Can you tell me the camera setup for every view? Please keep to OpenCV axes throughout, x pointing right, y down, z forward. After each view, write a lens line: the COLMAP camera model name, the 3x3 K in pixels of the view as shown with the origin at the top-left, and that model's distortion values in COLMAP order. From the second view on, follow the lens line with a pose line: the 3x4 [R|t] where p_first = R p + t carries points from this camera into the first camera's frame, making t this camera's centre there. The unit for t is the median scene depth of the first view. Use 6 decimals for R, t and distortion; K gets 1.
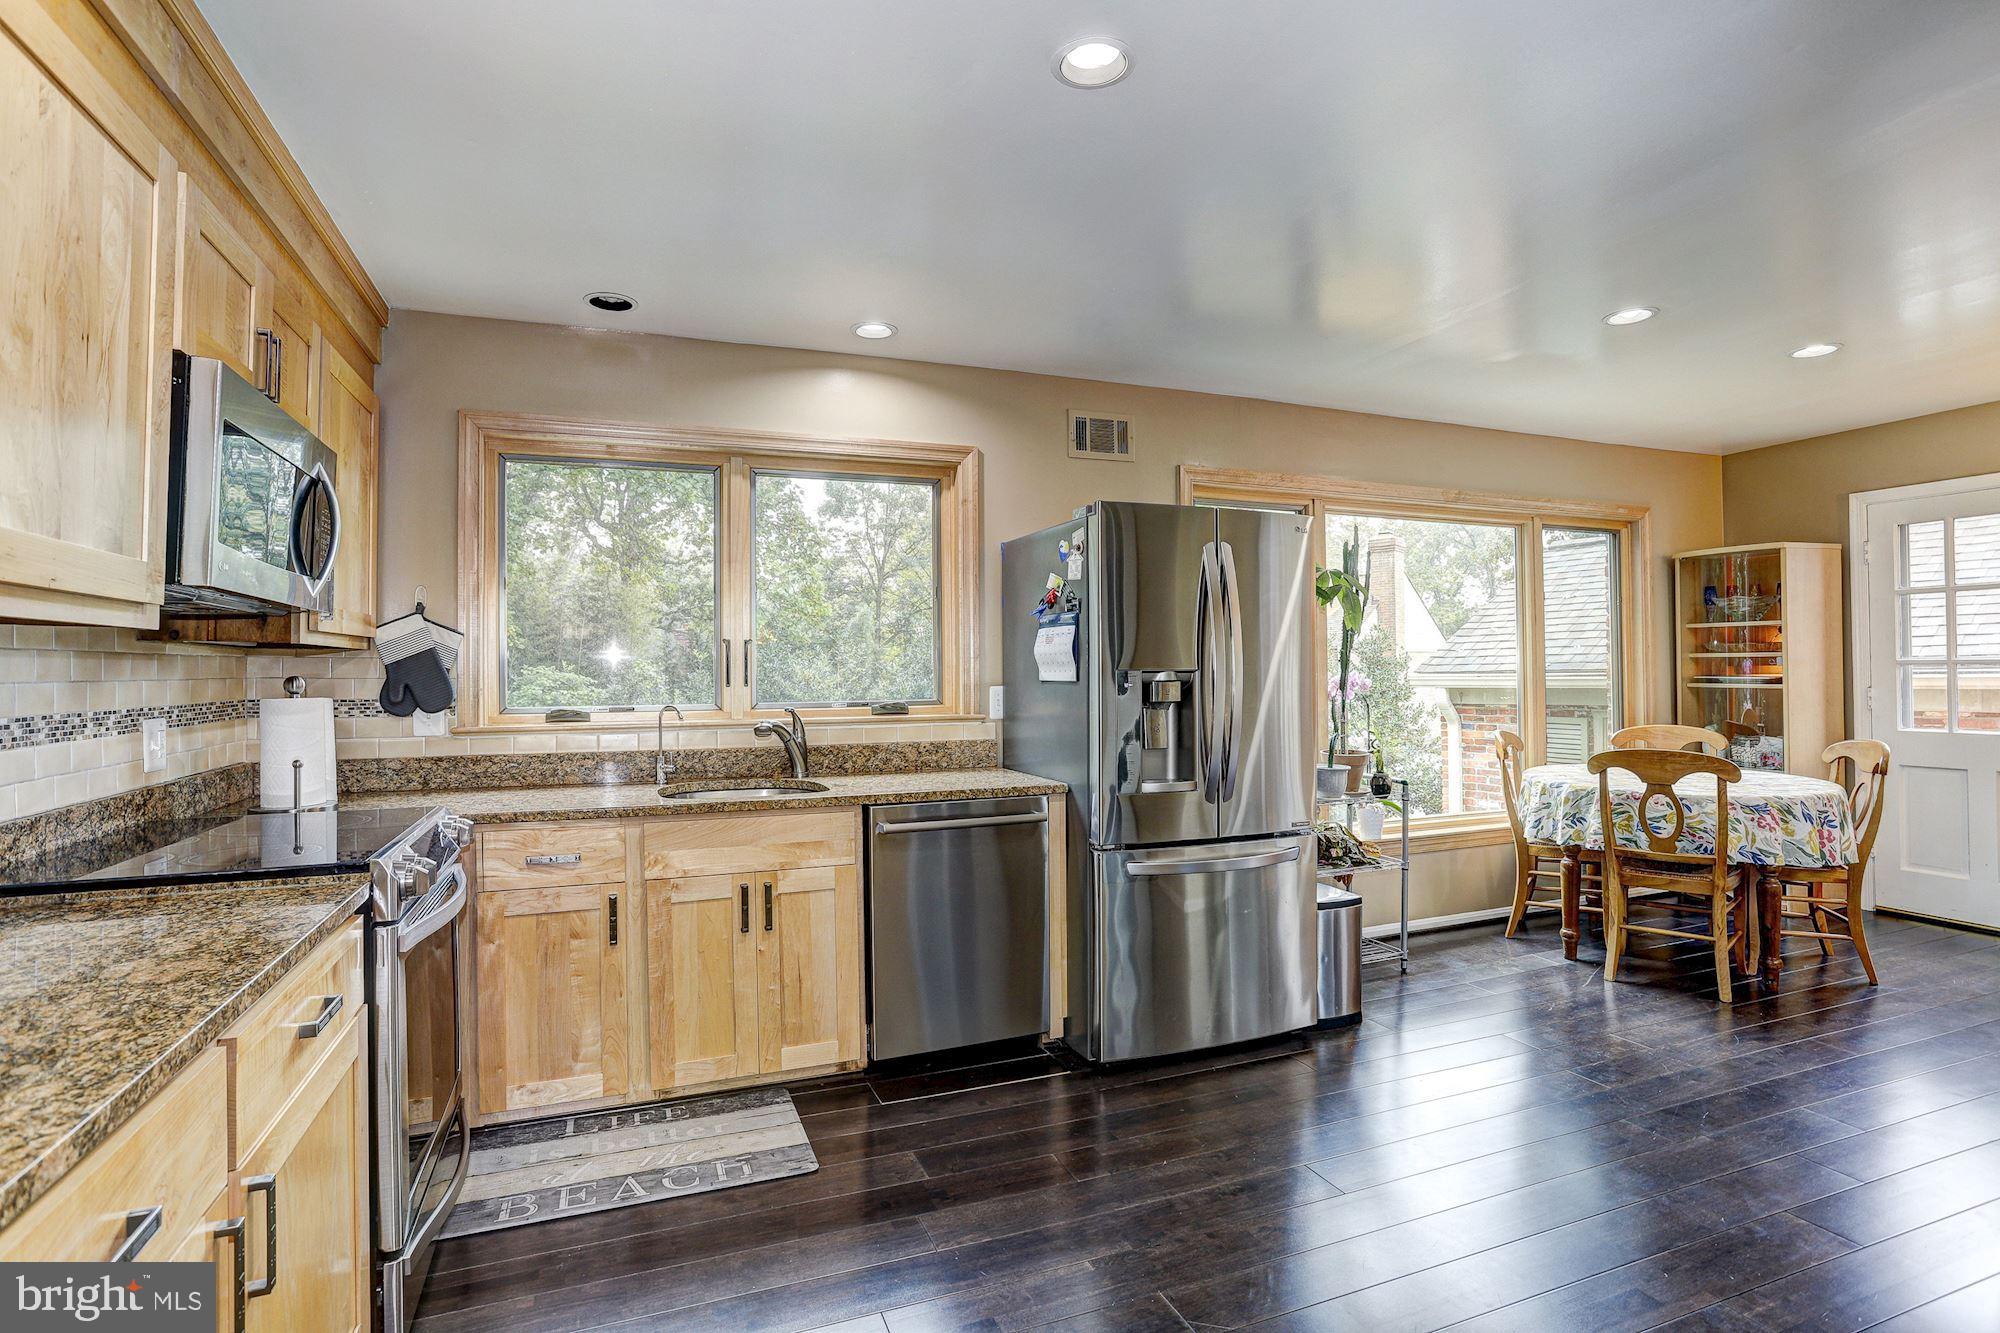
lens RADIAL K [[960.7, 0, 996.4], [0, 960.7, 664.0], [0, 0, 1]] dist [-0.050433, 0.013788]
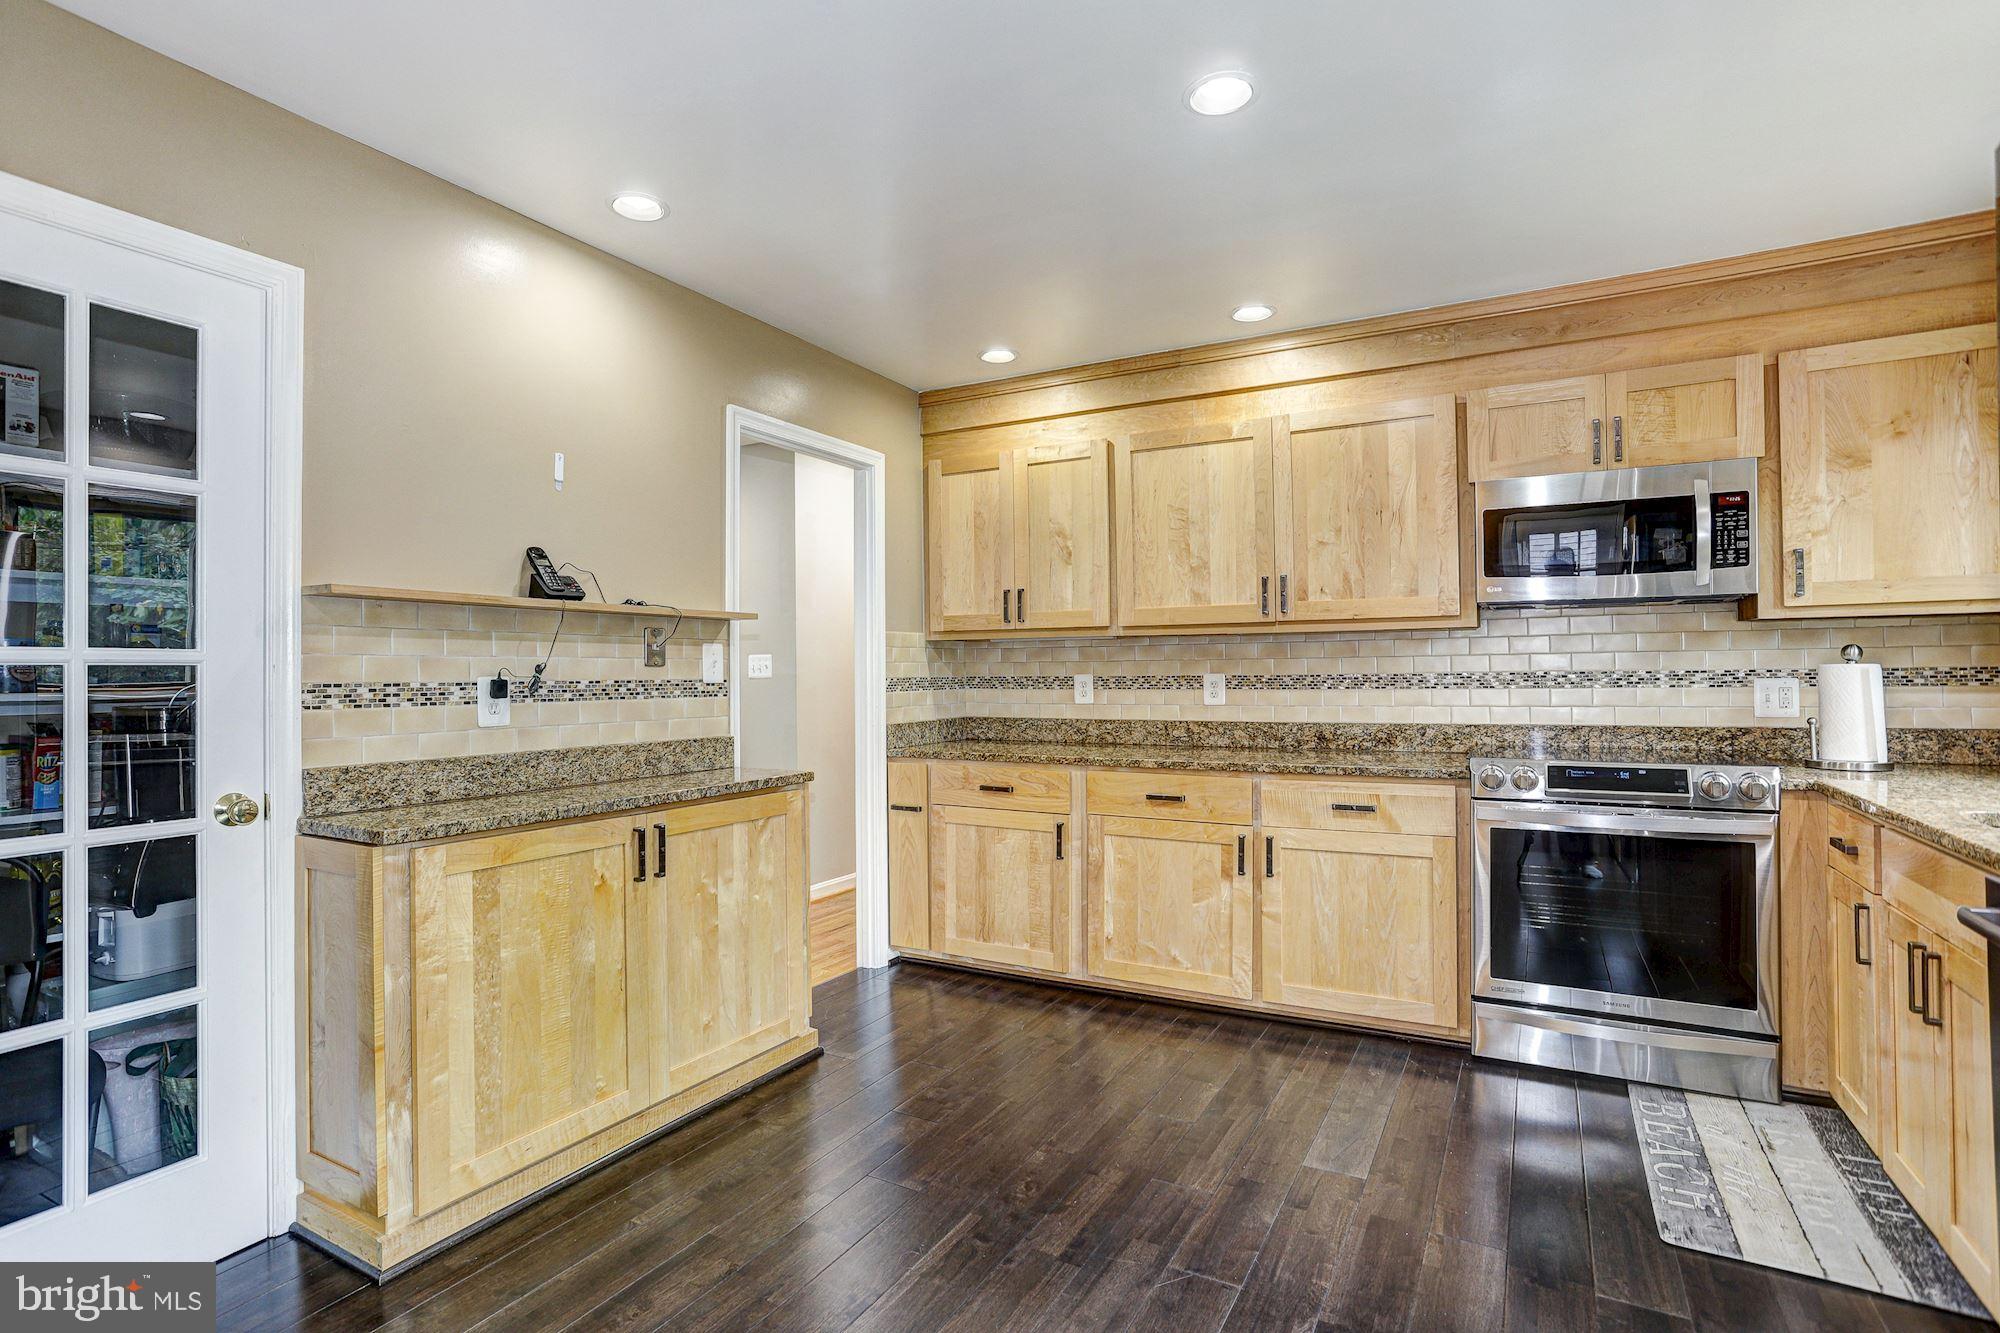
lens RADIAL K [[960.7, 0, 999.8], [0, 960.7, 659.0], [0, 0, 1]] dist [-0.050433, 0.013788]
pose [[-0.762029, 0.007852, -0.647495, 0.687124], [0.021255, 0.999691, -0.012892, 0.021666], [0.647194, -0.023586, -0.761960, 1.113875]]
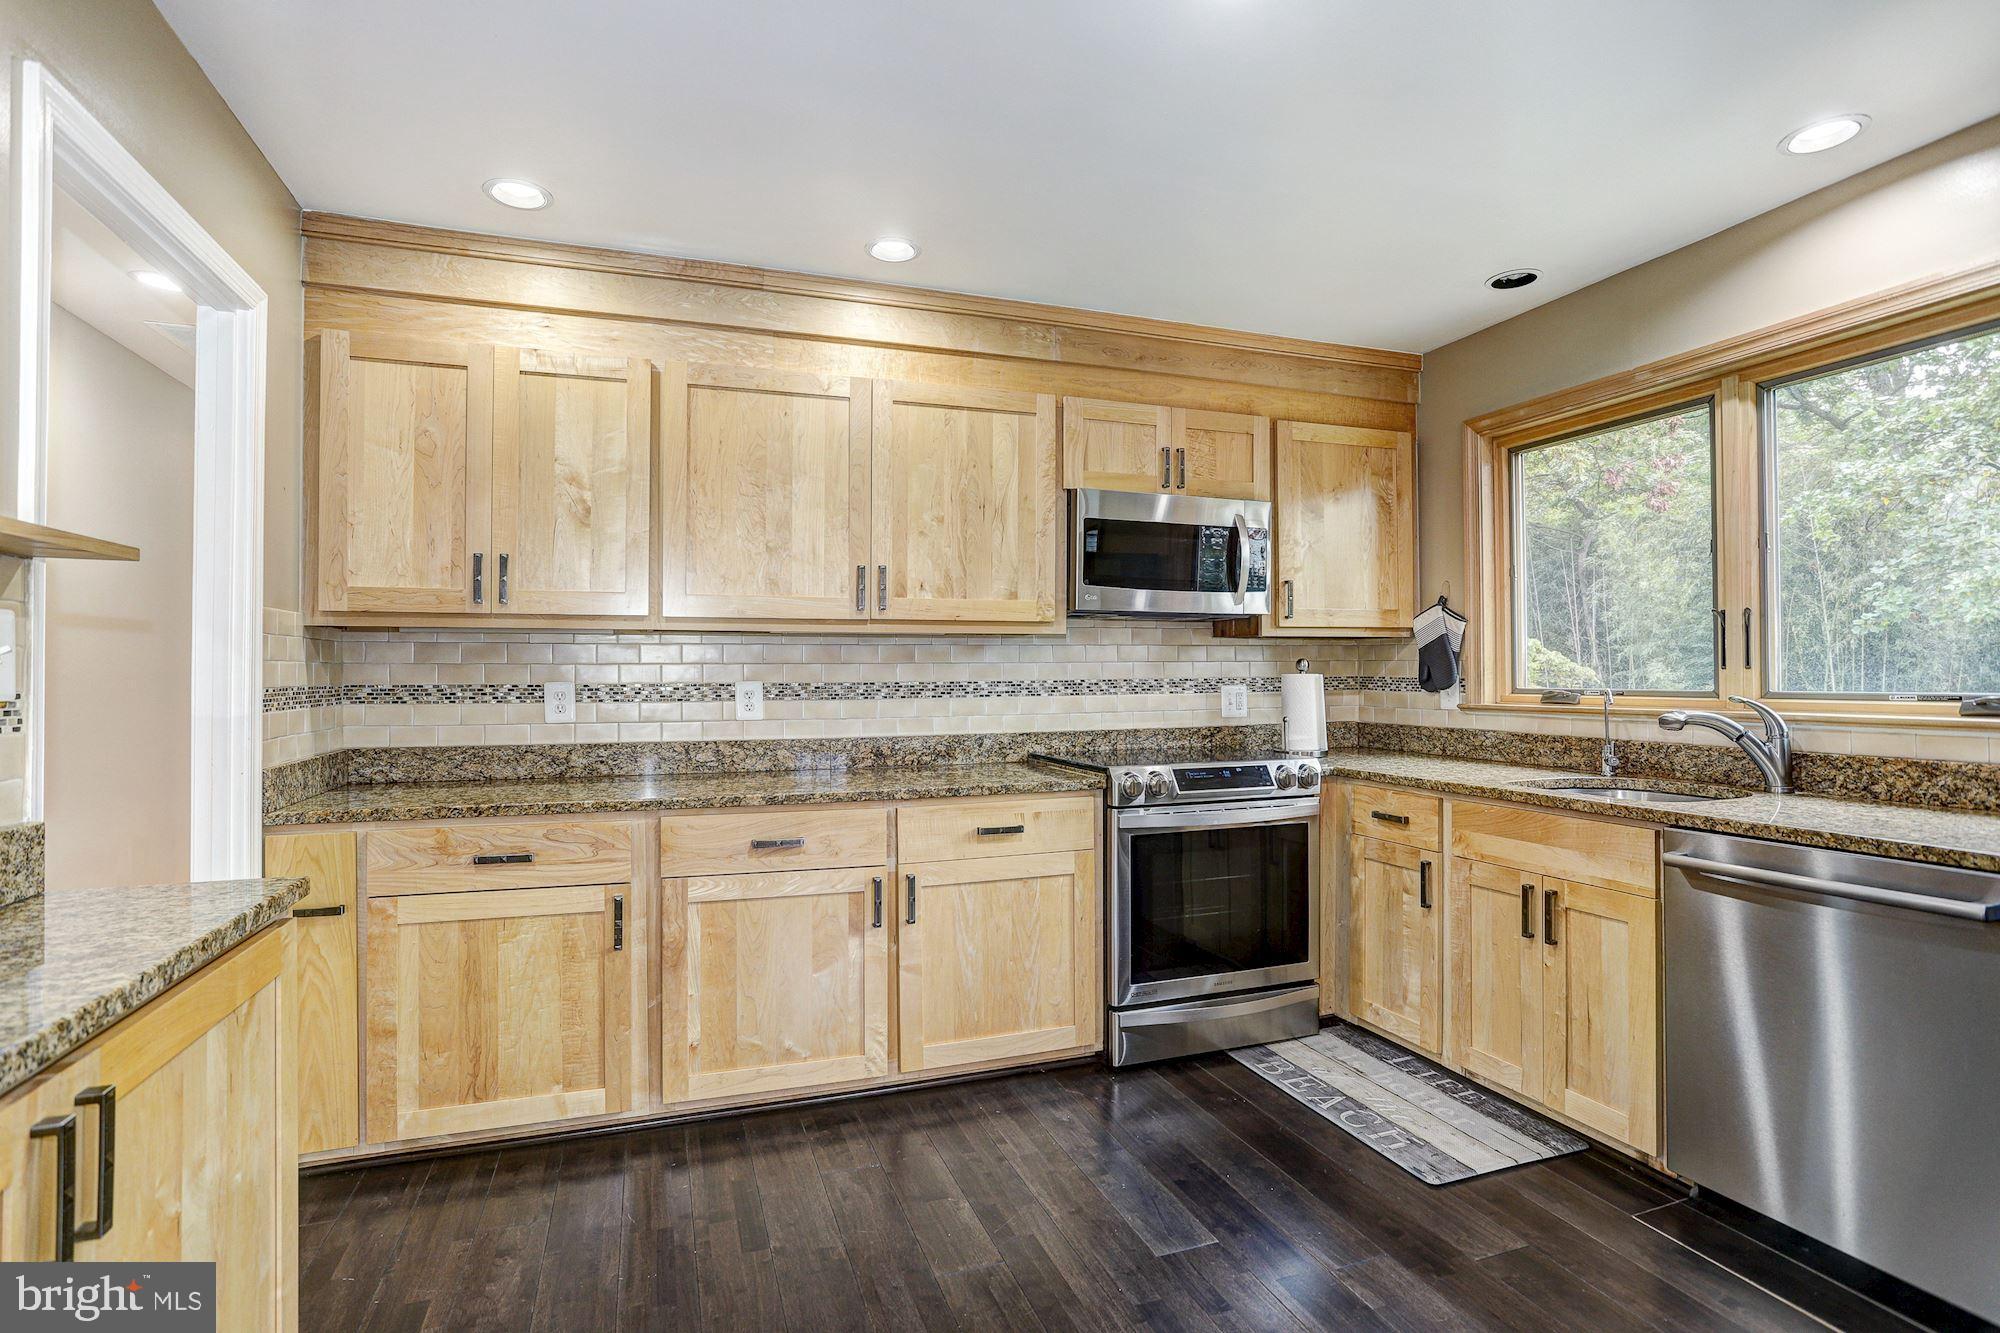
lens RADIAL K [[960.7, 0, 990.0], [0, 960.7, 664.3], [0, 0, 1]] dist [-0.050433, 0.013788]
pose [[-0.027143, -0.002131, -0.999629, 0.663288], [0.012961, 0.999913, -0.002483, 0.017827], [0.999548, -0.013023, -0.027113, 0.531885]]
